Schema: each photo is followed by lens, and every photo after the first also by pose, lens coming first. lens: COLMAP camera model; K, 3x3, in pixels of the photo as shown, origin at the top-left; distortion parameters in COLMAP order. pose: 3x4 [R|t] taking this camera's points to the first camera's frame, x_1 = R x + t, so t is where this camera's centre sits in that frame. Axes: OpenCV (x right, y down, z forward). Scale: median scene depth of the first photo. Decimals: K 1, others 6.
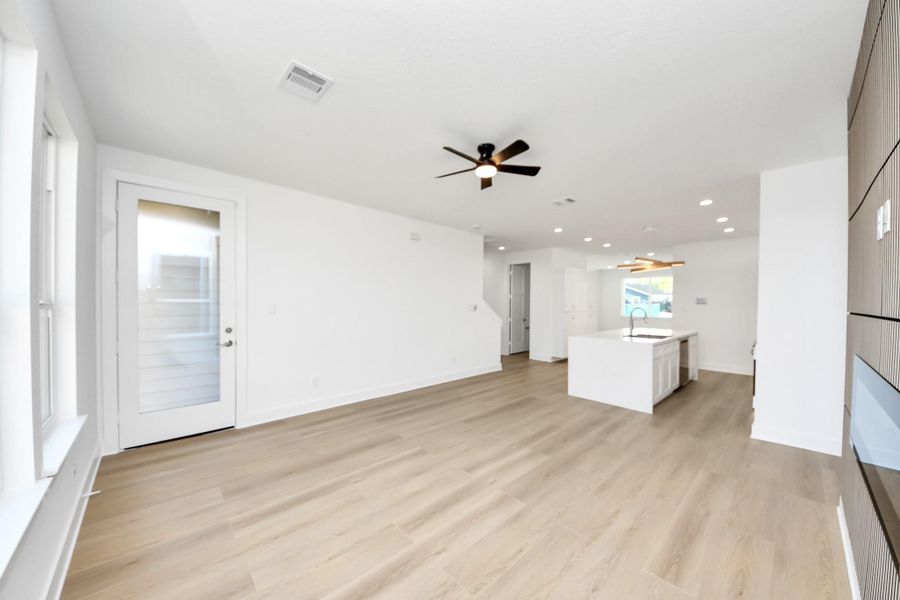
lens RADIAL K [[329.8, 0, 450.5], [0, 329.8, 302.9], [0, 0, 1]] dist [0.000368, -0.000124]
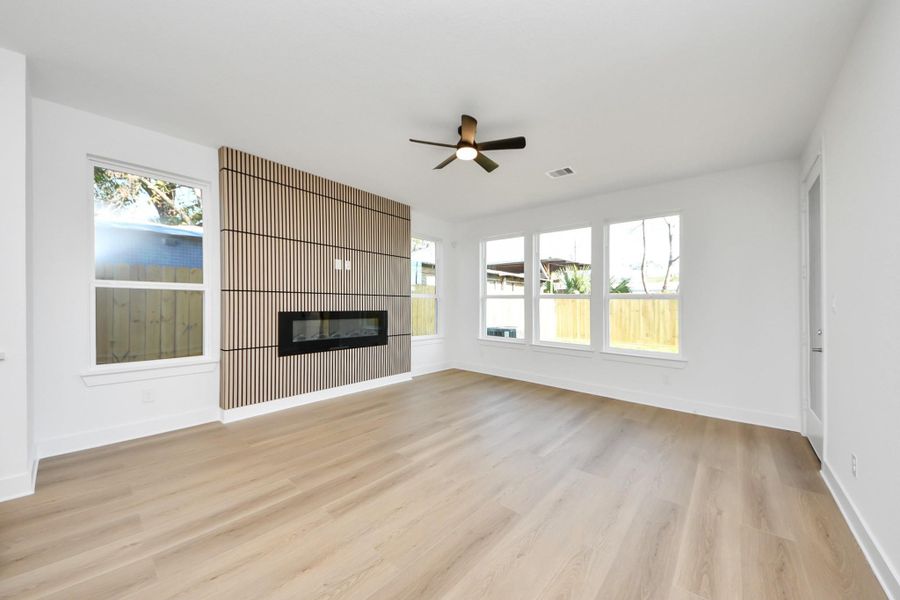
lens RADIAL K [[329.9, 0, 450.0], [0, 329.9, 300.0], [0, 0, 1]] dist [0.049749, -0.000026]
pose [[-0.993173, -0.041033, -0.109199, 0.288424], [-0.042893, 0.998971, 0.014742, 0.019626], [0.108481, 0.019325, -0.993911, 2.014931]]
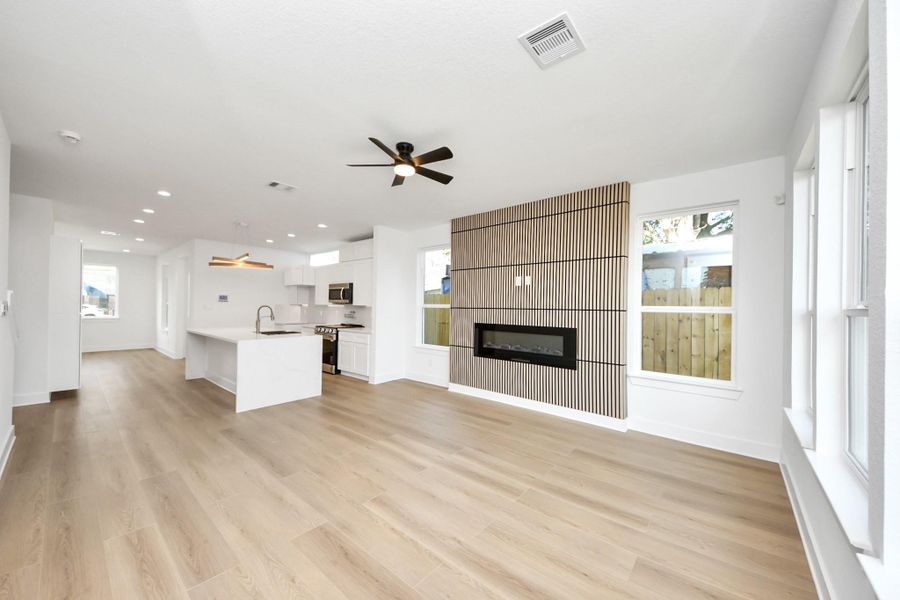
lens RADIAL K [[329.8, 0, 450.5], [0, 329.8, 302.9], [0, 0, 1]] dist [0.000368, -0.000124]
pose [[-0.113714, -0.007765, 0.993483, -0.898761], [0.000234, 0.999969, 0.007843, -0.005138], [-0.993513, 0.001124, -0.113709, 0.970046]]
